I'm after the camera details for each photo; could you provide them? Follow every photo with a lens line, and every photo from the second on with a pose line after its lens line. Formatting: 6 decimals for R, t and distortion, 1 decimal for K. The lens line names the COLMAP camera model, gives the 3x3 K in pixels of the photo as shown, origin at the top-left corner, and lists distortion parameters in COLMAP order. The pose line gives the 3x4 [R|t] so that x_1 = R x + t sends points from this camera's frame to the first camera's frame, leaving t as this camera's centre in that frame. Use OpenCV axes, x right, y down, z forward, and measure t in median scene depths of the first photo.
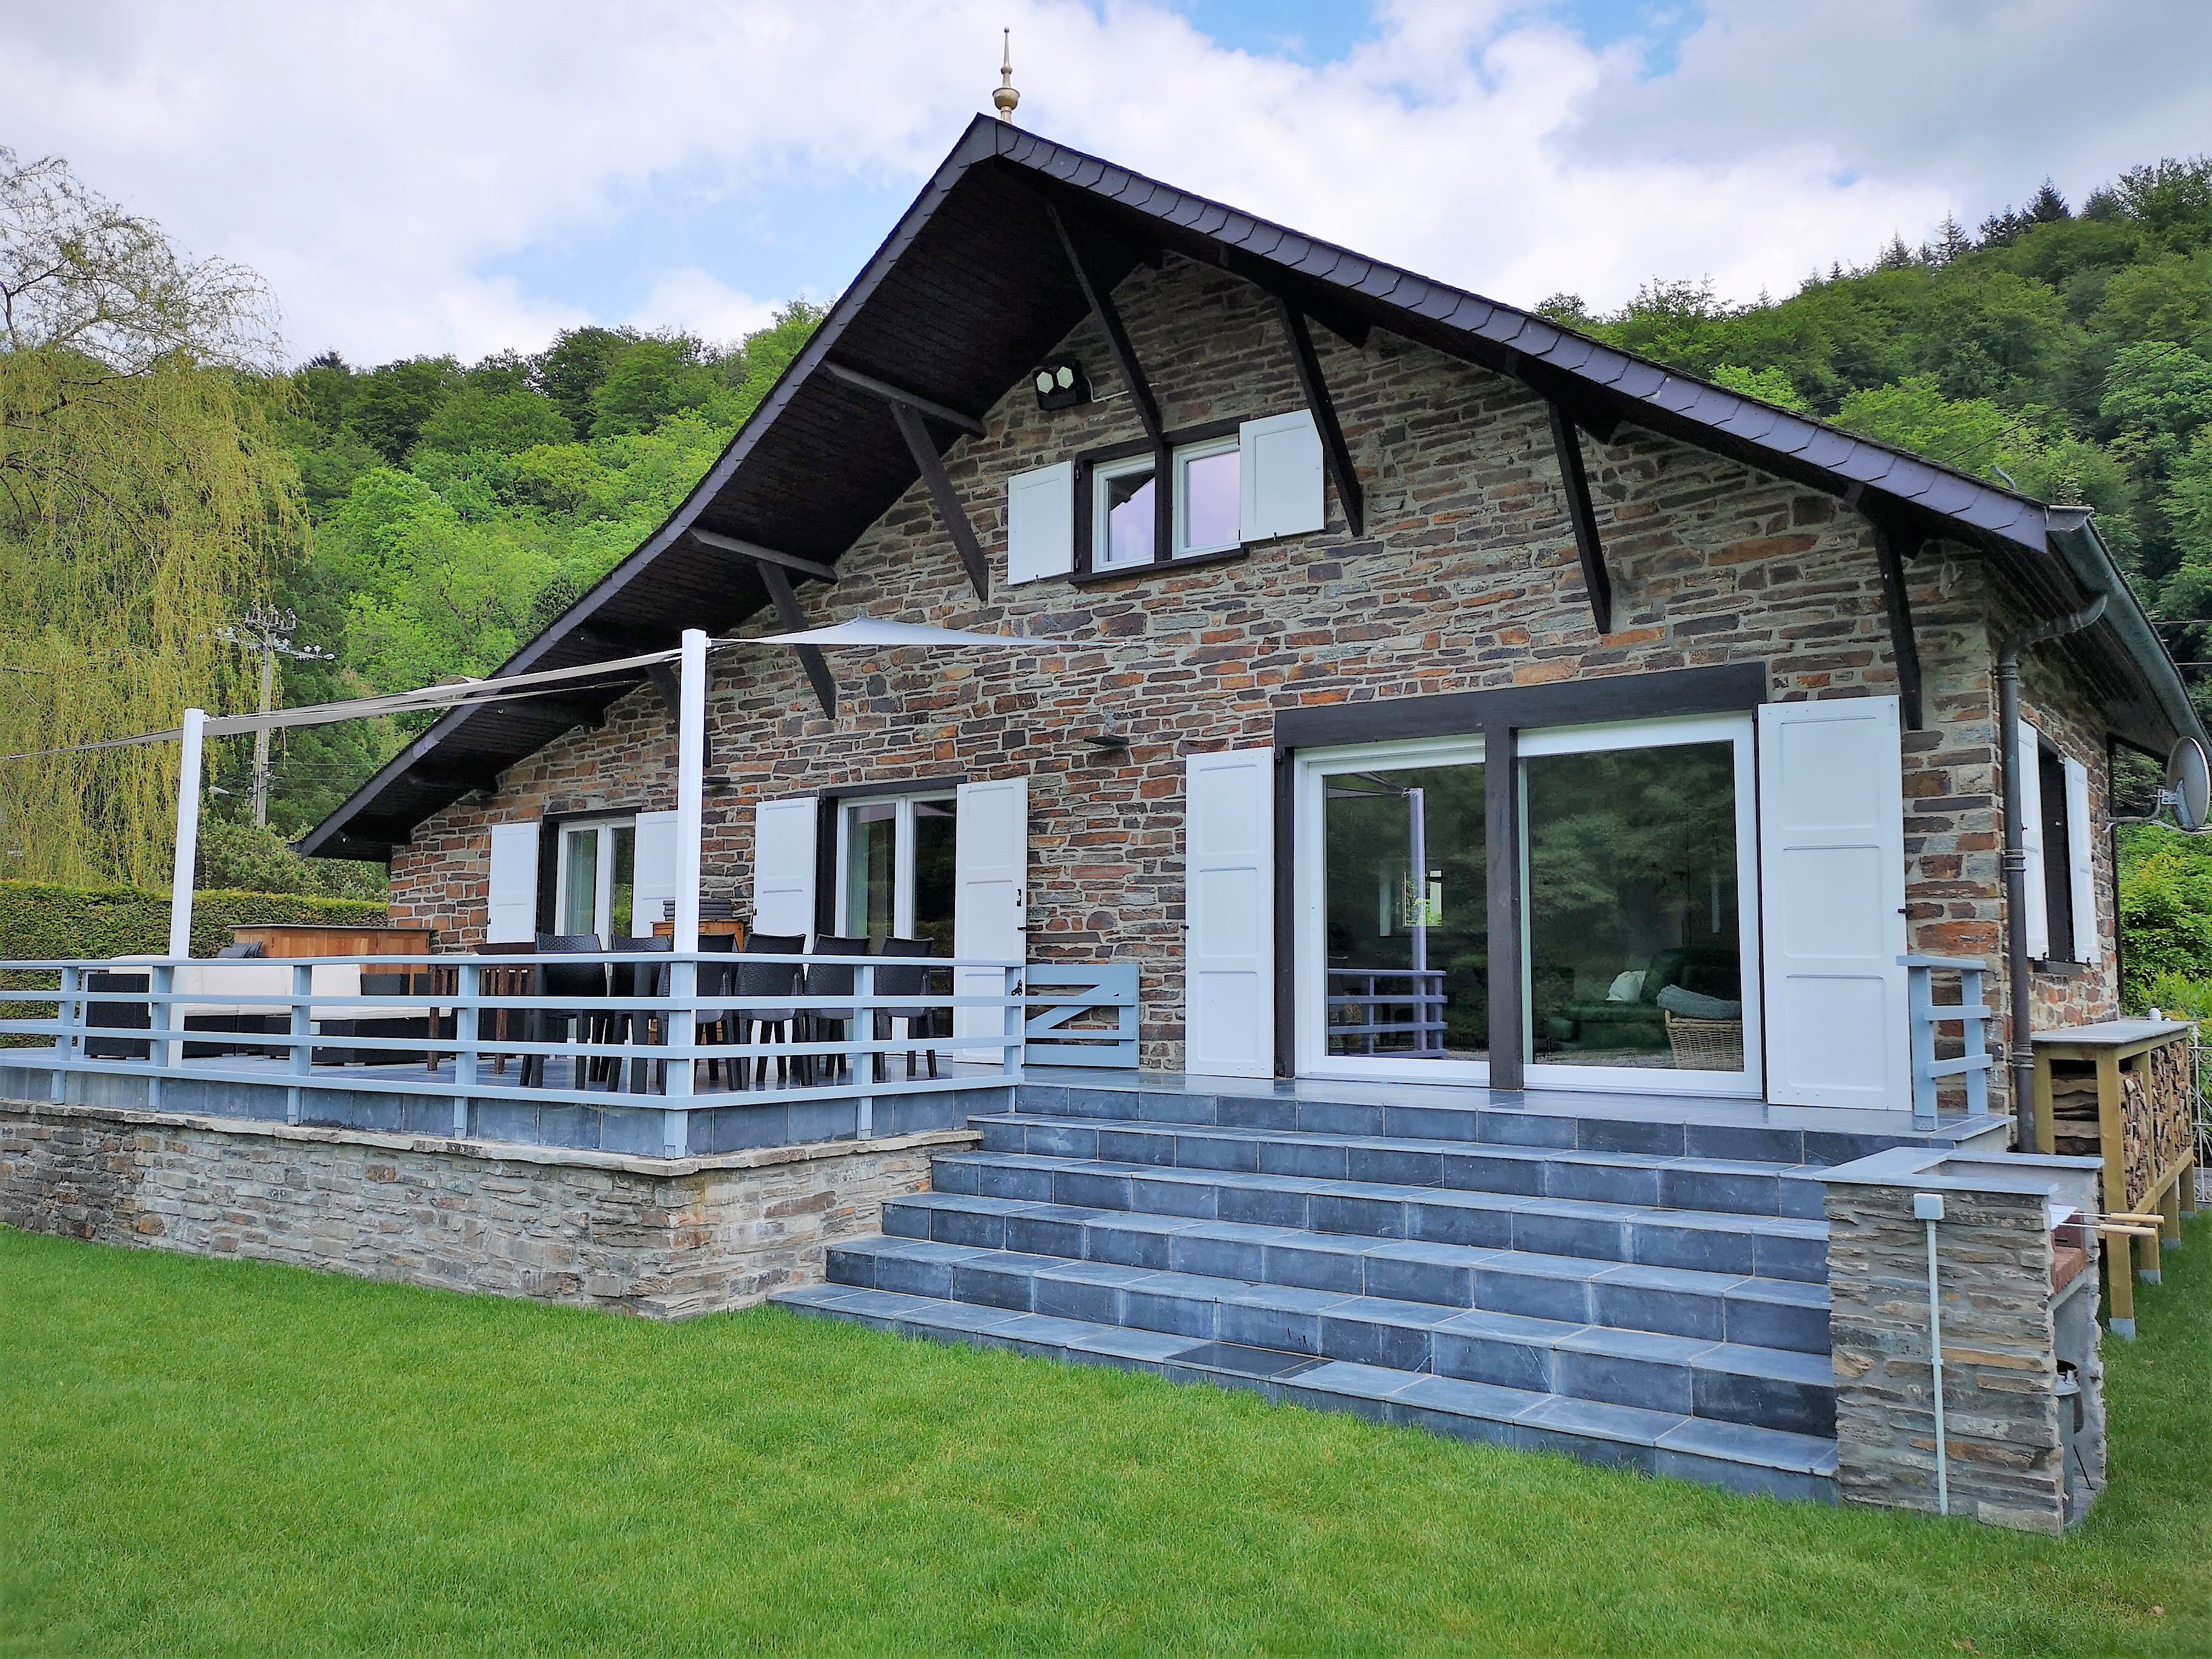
lens RADIAL K [[1688.3, 0, 1106.6], [0, 1688.3, 829.5], [0, 0, 1]] dist [0.057438, -0.057257]
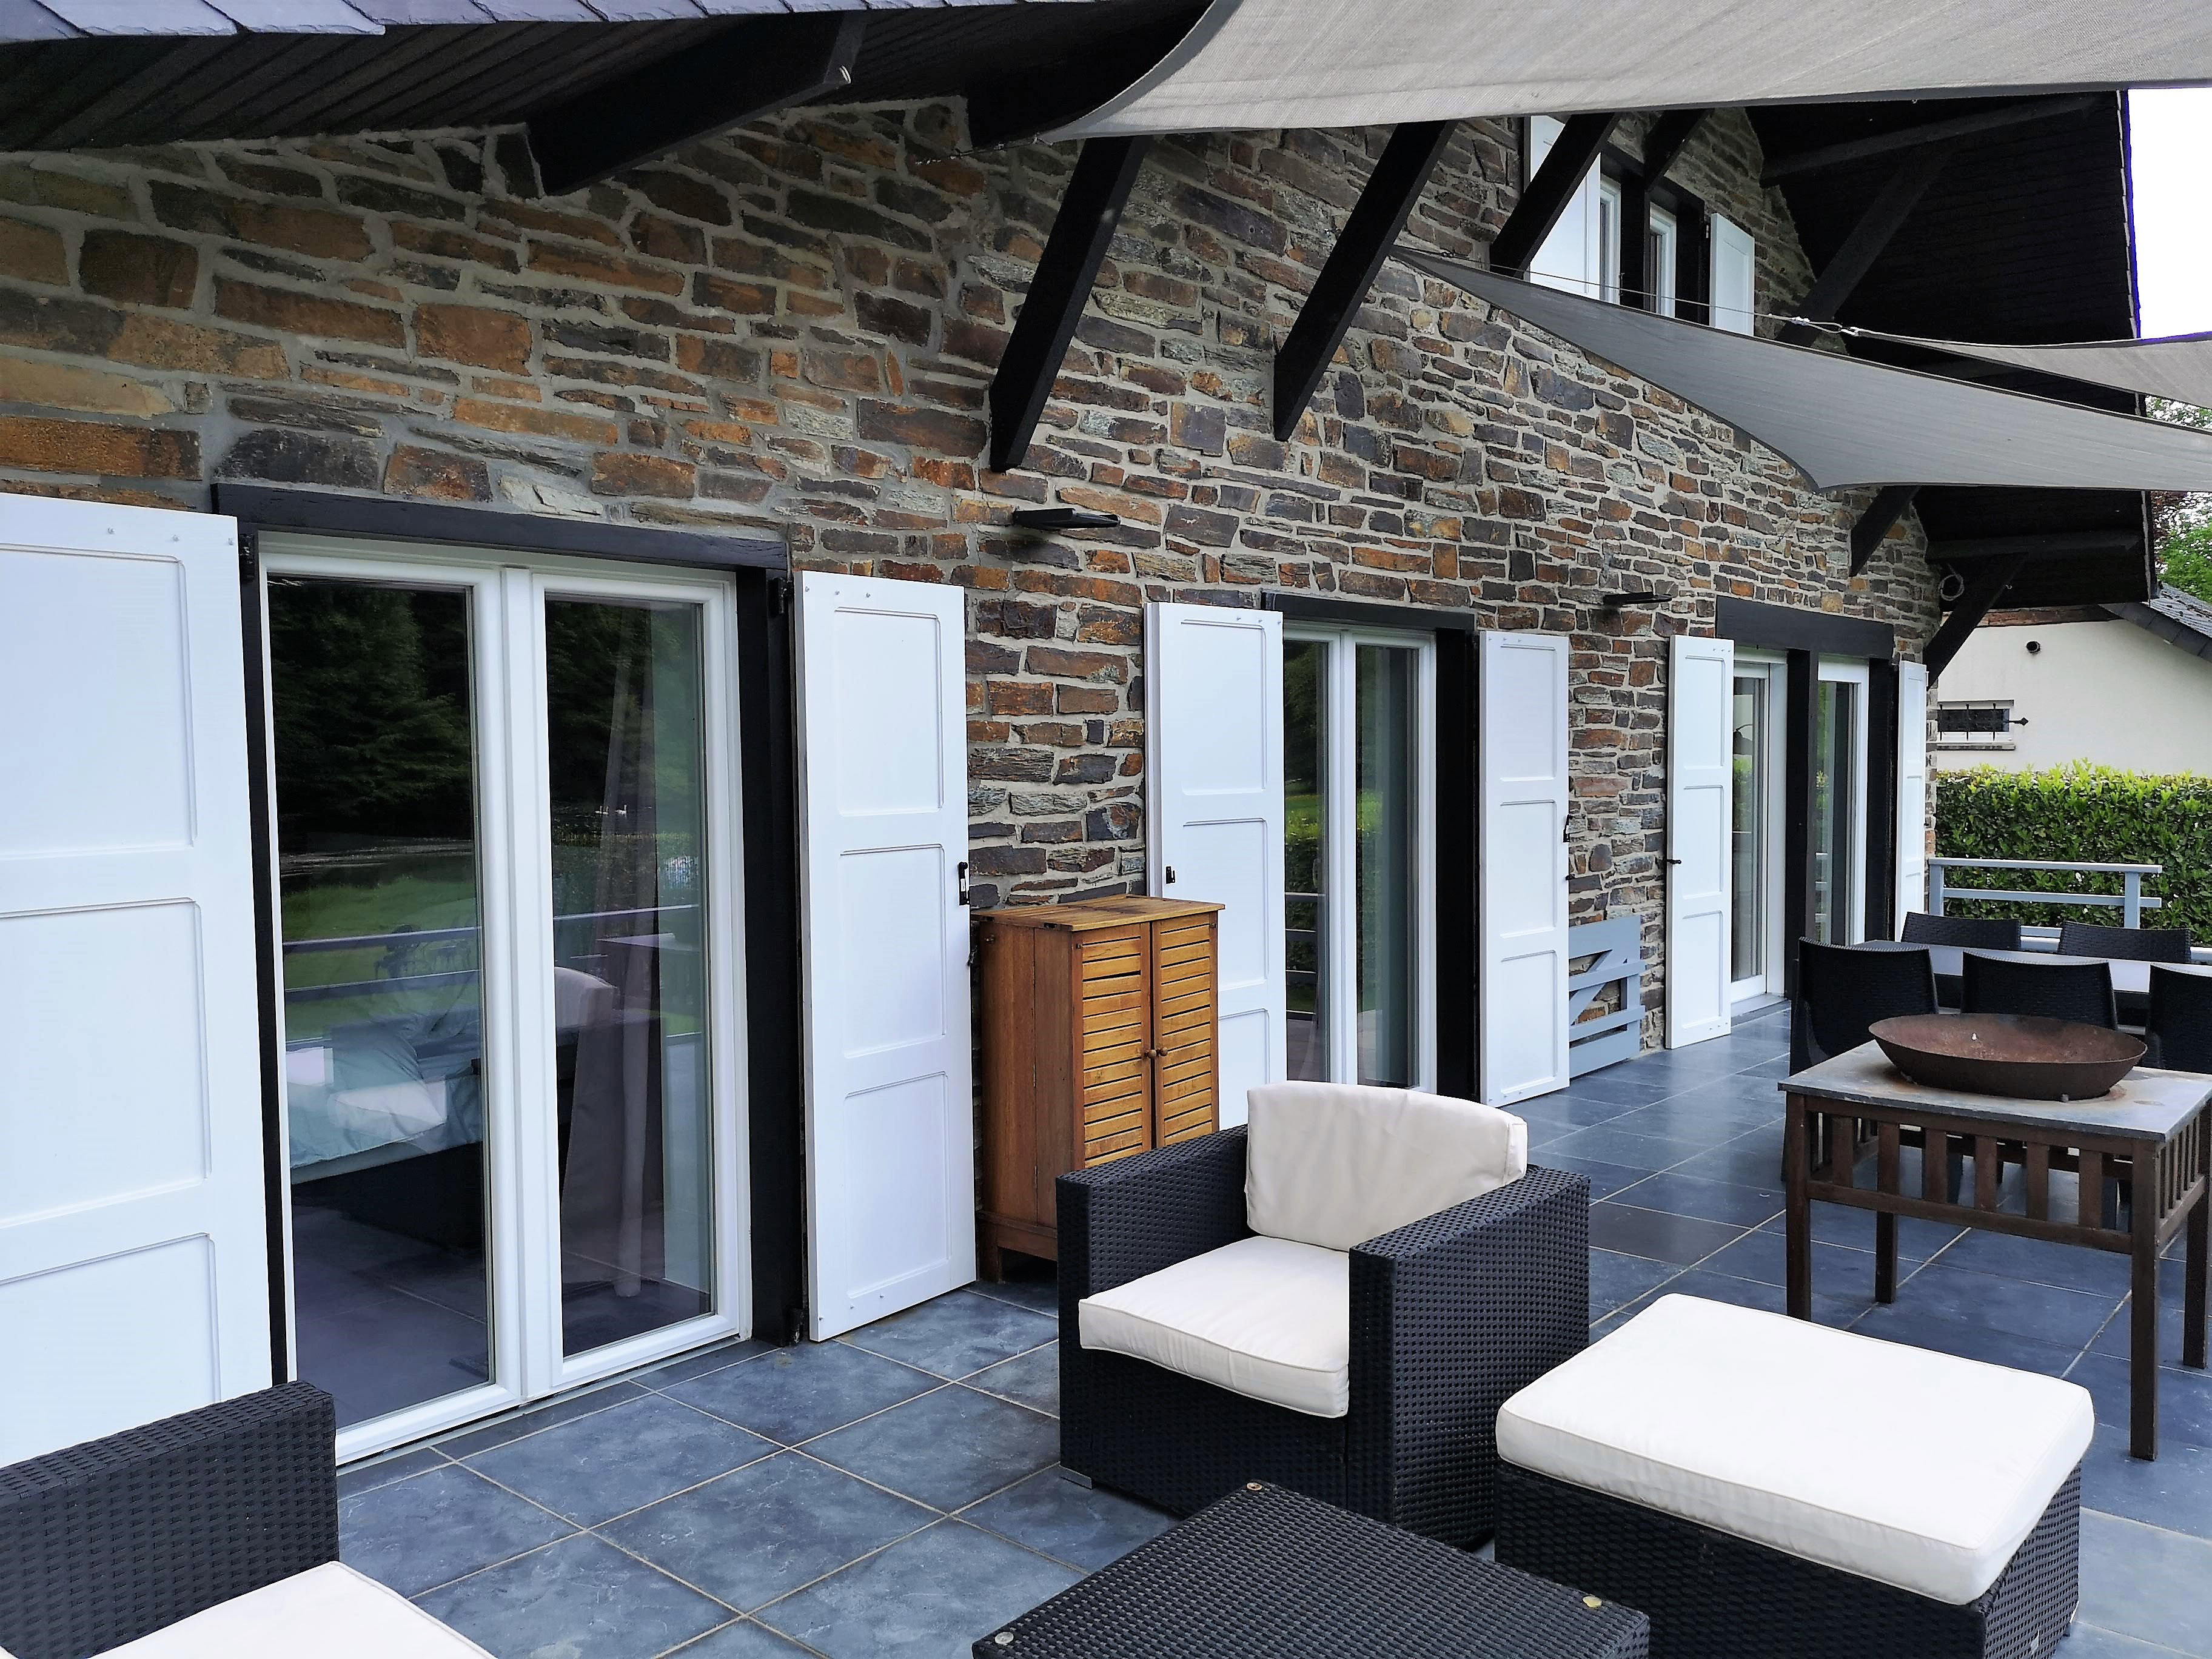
lens RADIAL K [[1688.3, 0, 1106.1], [0, 1688.3, 827.0], [0, 0, 1]] dist [0.057438, -0.057257]
pose [[0.090486, -0.051640, 0.994558, -0.641785], [-0.082440, 0.994839, 0.059155, 0.015181], [-0.992480, -0.087344, 0.085762, 1.029303]]
